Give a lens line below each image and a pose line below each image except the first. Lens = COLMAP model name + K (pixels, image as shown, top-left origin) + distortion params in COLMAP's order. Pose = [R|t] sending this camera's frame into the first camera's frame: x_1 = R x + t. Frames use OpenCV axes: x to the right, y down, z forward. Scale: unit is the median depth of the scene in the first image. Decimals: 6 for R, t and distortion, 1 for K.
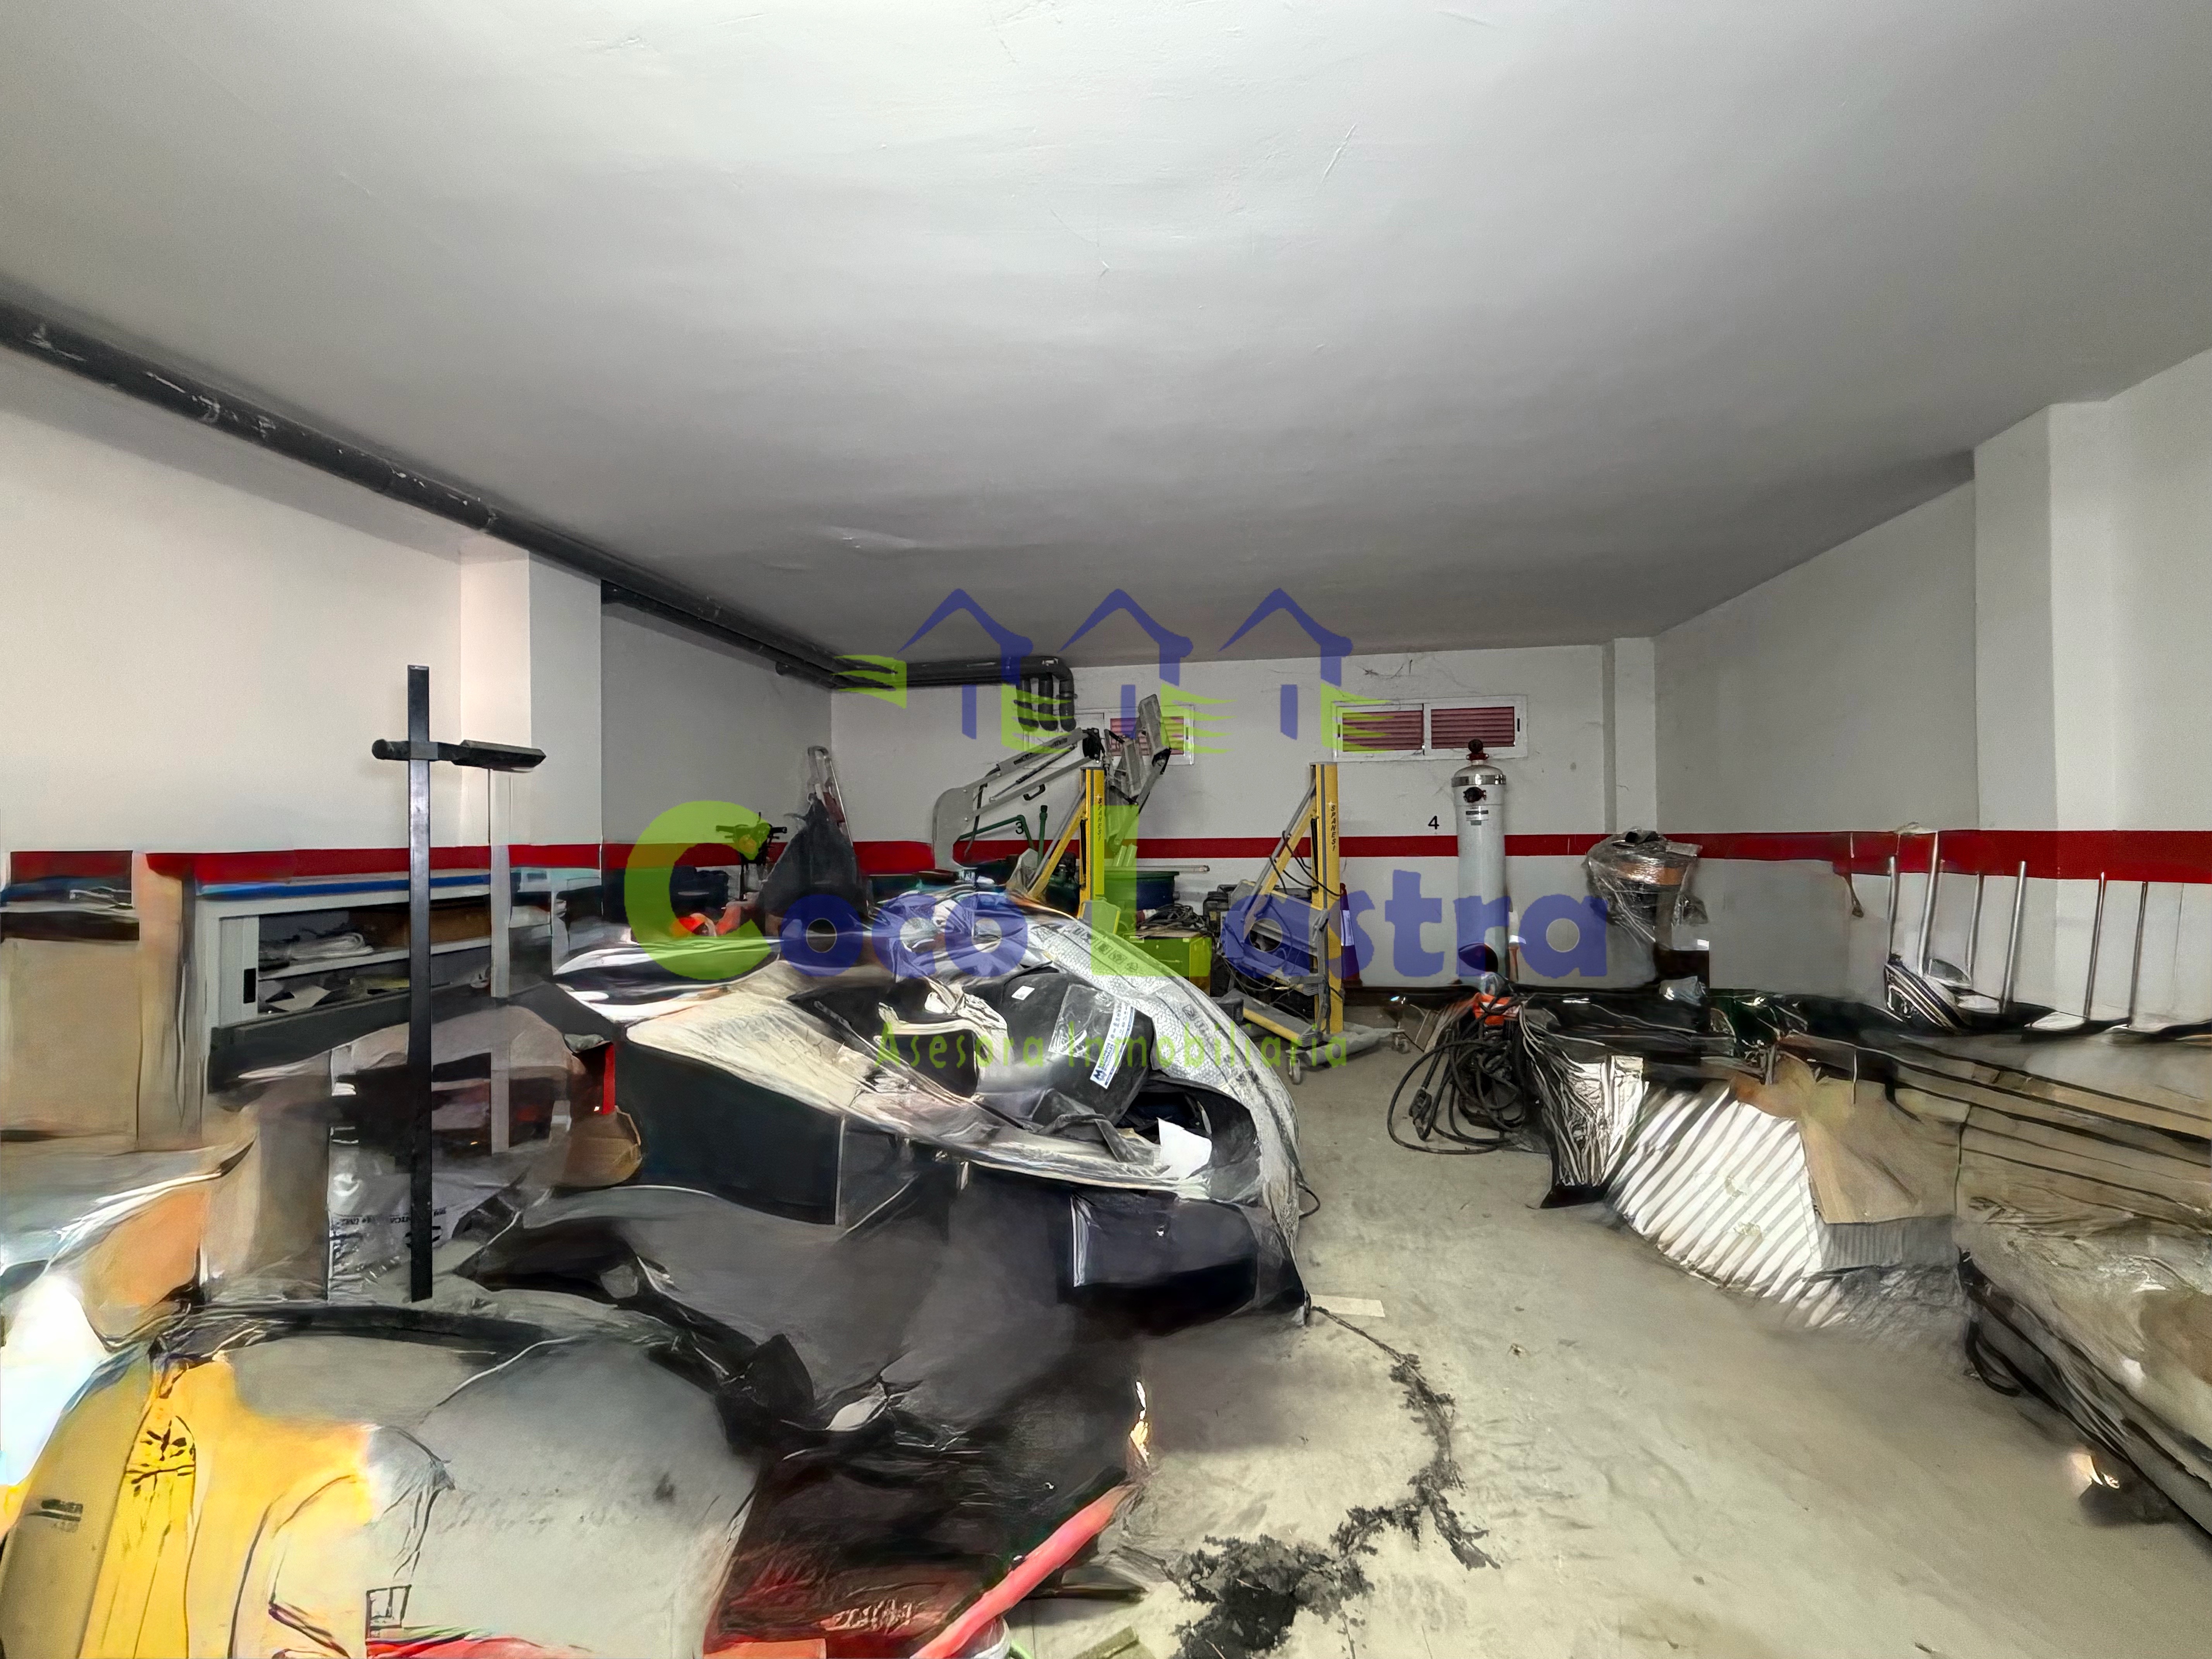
lens RADIAL K [[874.1, 0, 1096.9], [0, 874.1, 833.3], [0, 0, 1]] dist [-0.001184, 0.000137]
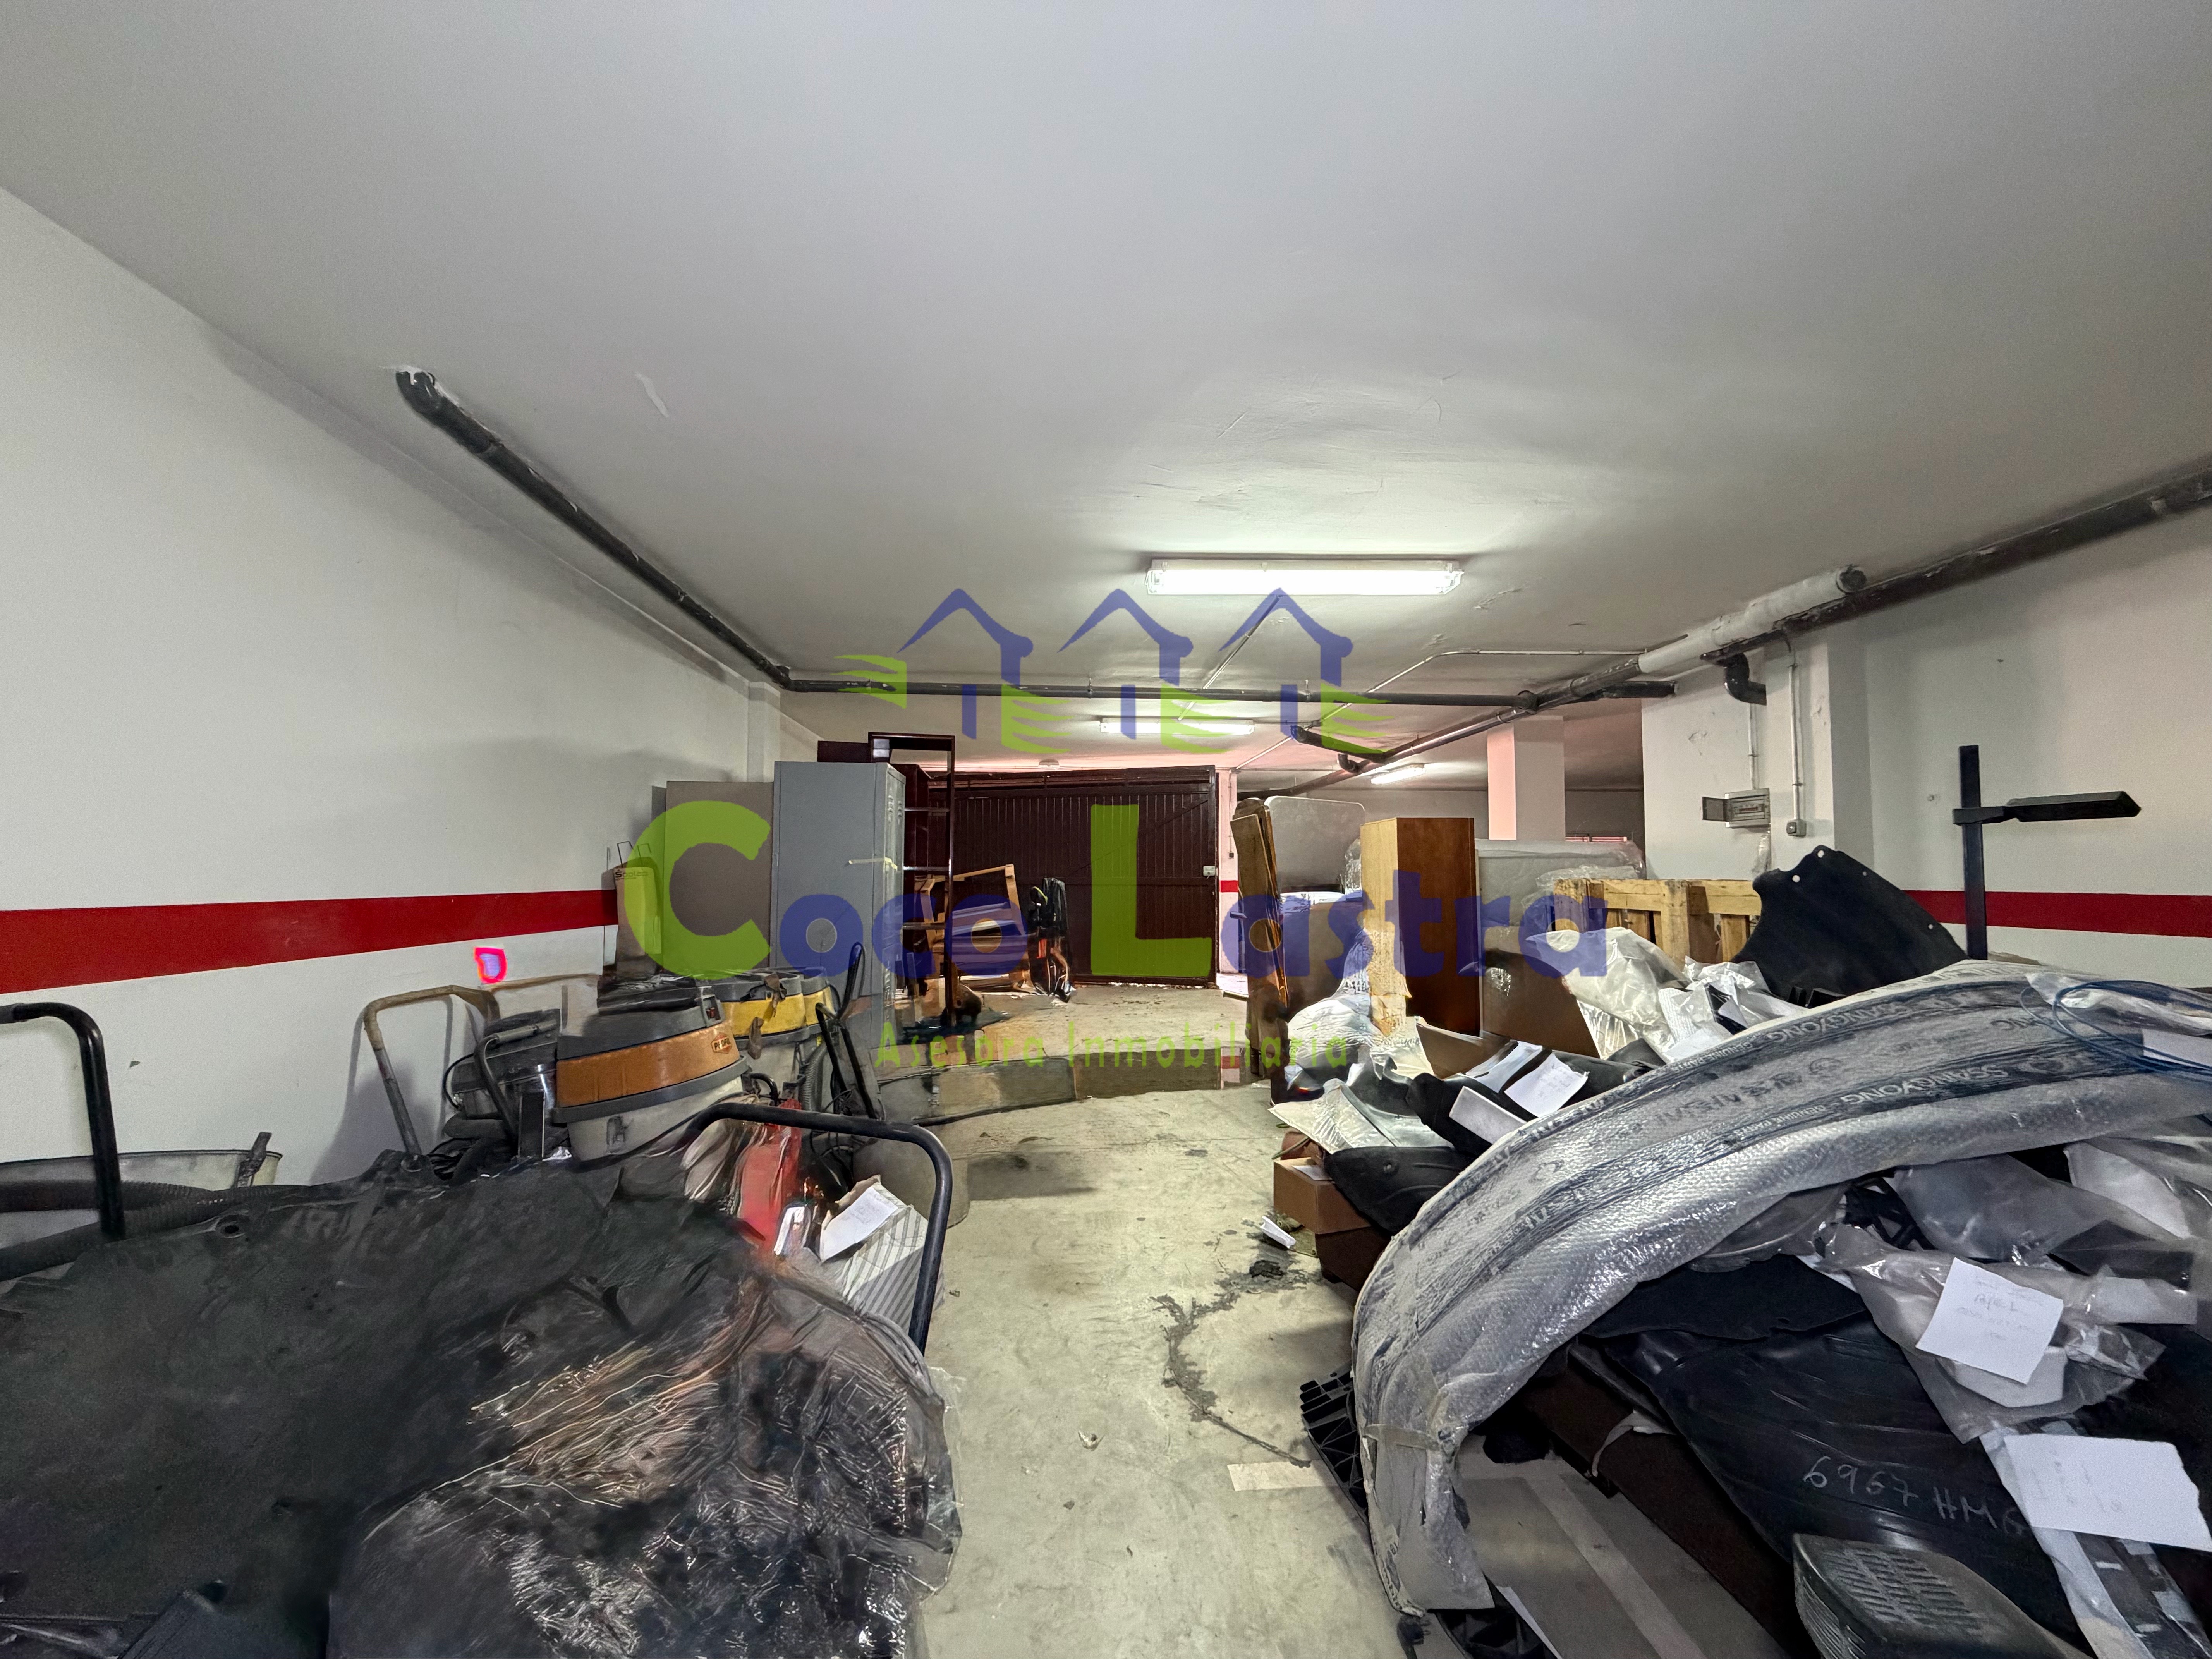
lens RADIAL K [[874.1, 0, 1096.9], [0, 874.1, 833.3], [0, 0, 1]] dist [-0.001184, 0.000137]
pose [[-0.971961, -0.004144, -0.235106, 0.385286], [0.005228, 0.999217, -0.039226, -0.018250], [0.235084, -0.039355, -0.971178, 1.069858]]
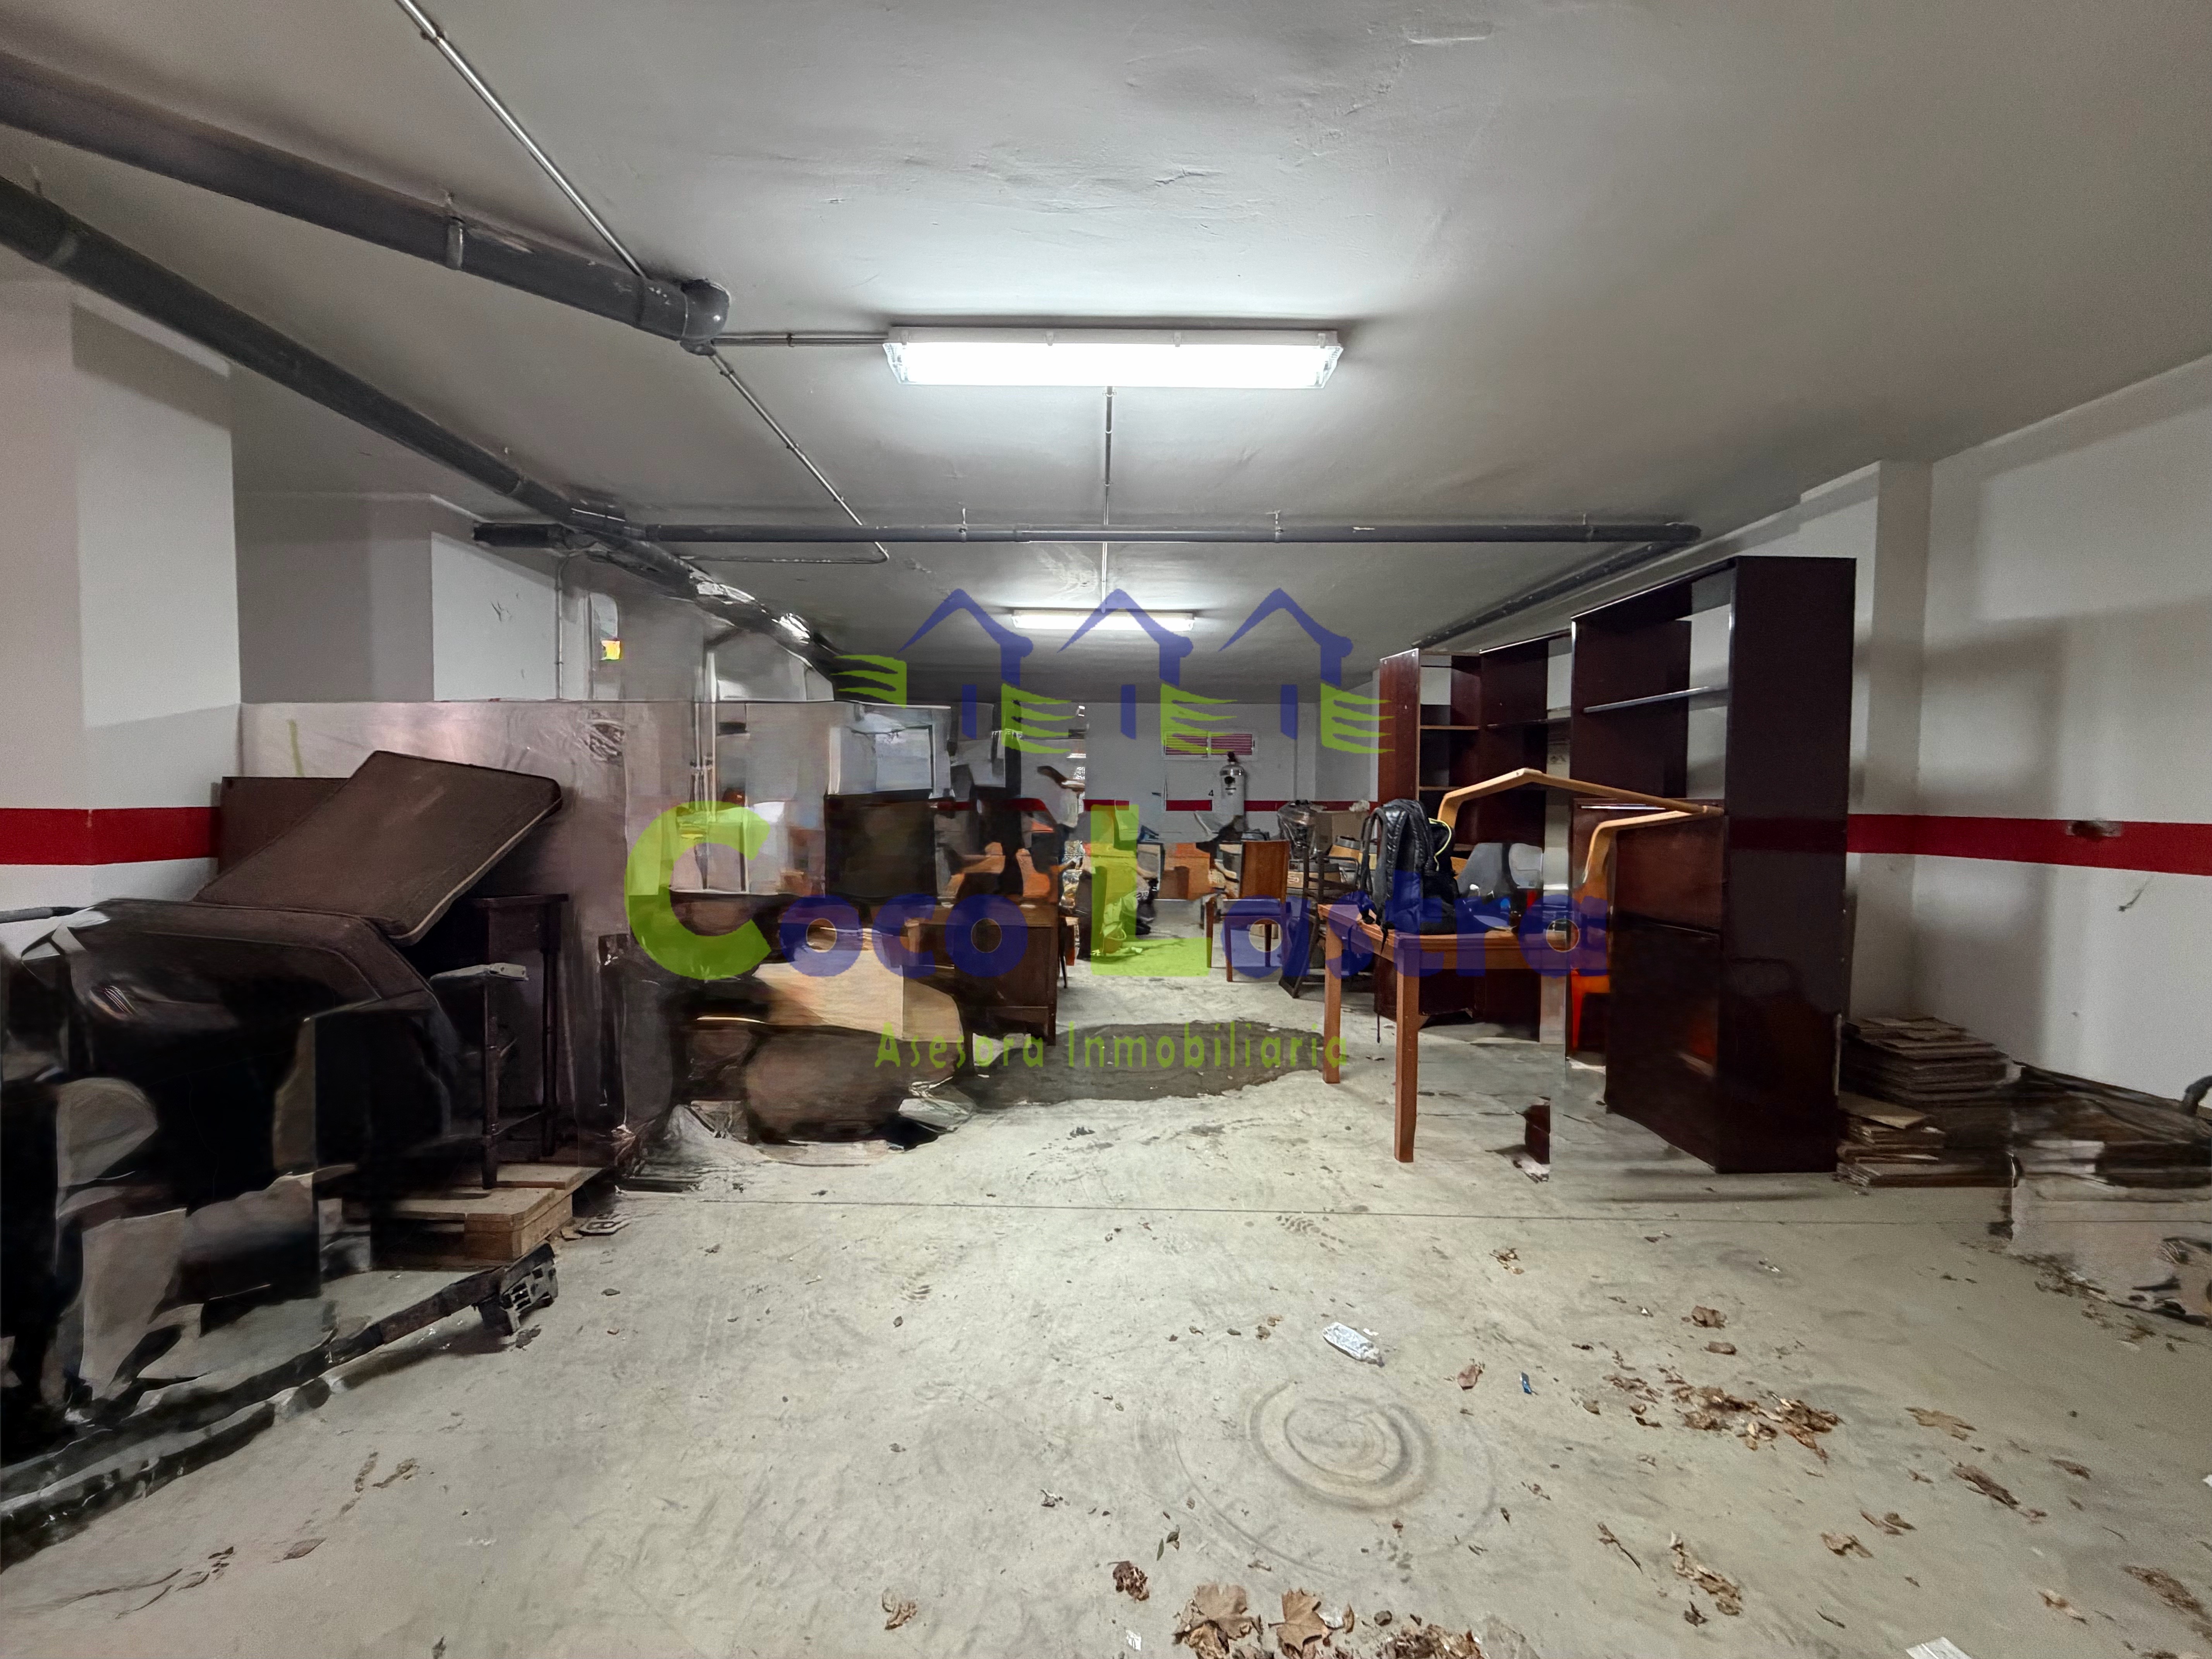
lens RADIAL K [[874.1, 0, 1096.9], [0, 874.1, 833.3], [0, 0, 1]] dist [-0.001184, 0.000137]
pose [[0.982401, 0.007869, 0.186618, -0.379518], [-0.016449, 0.998875, 0.044474, -0.010839], [-0.186058, -0.046761, 0.981425, -1.457292]]
